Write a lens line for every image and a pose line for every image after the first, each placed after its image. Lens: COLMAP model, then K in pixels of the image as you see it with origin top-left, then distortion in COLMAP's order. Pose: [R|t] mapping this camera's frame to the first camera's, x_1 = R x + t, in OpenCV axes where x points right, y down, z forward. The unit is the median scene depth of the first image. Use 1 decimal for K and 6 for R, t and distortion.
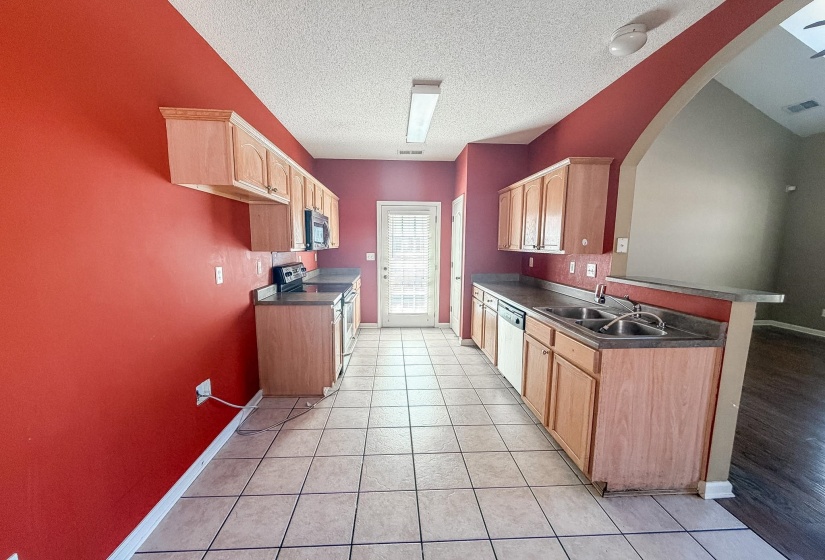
lens RADIAL K [[330.8, 0, 410.9], [0, 330.8, 284.2], [0, 0, 1]] dist [0.006035, 0.000058]
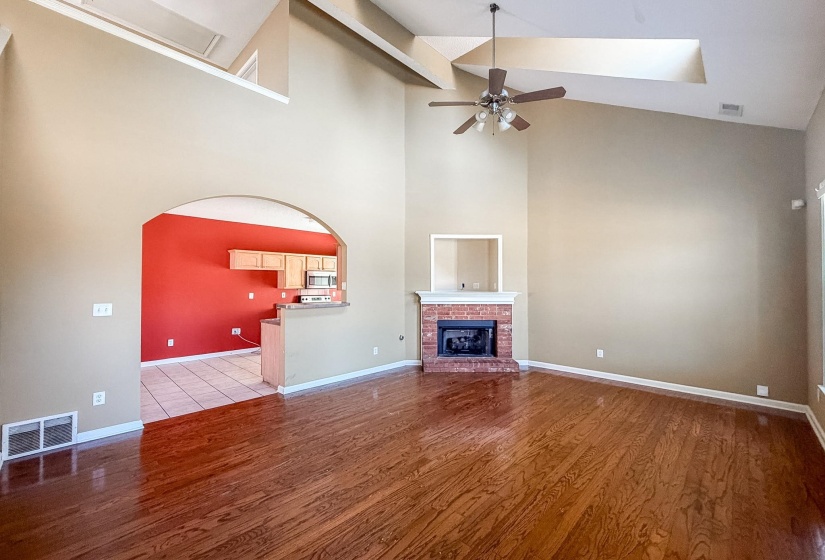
lens RADIAL K [[330.8, 0, 411.6], [0, 330.8, 275.8], [0, 0, 1]] dist [0.006035, 0.000058]
pose [[0.690756, -0.026068, -0.722618, 1.143677], [-0.084391, 0.989614, -0.116370, 0.007462], [0.718146, 0.141366, 0.681382, -0.015670]]
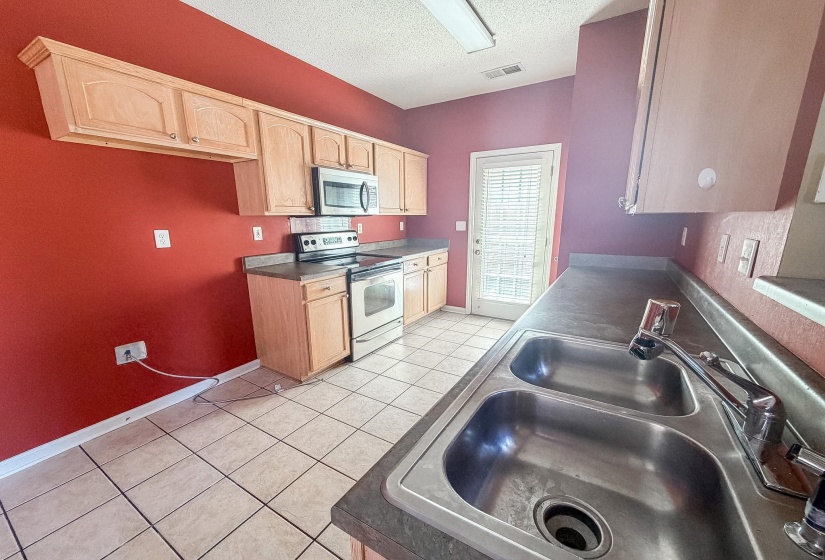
lens RADIAL K [[330.8, 0, 410.2], [0, 330.8, 291.9], [0, 0, 1]] dist [0.006035, 0.000058]
pose [[0.820105, 0.122006, -0.559056, 0.252721], [-0.061109, 0.990092, 0.126429, -0.018608], [0.568941, -0.069521, 0.819434, 0.263604]]
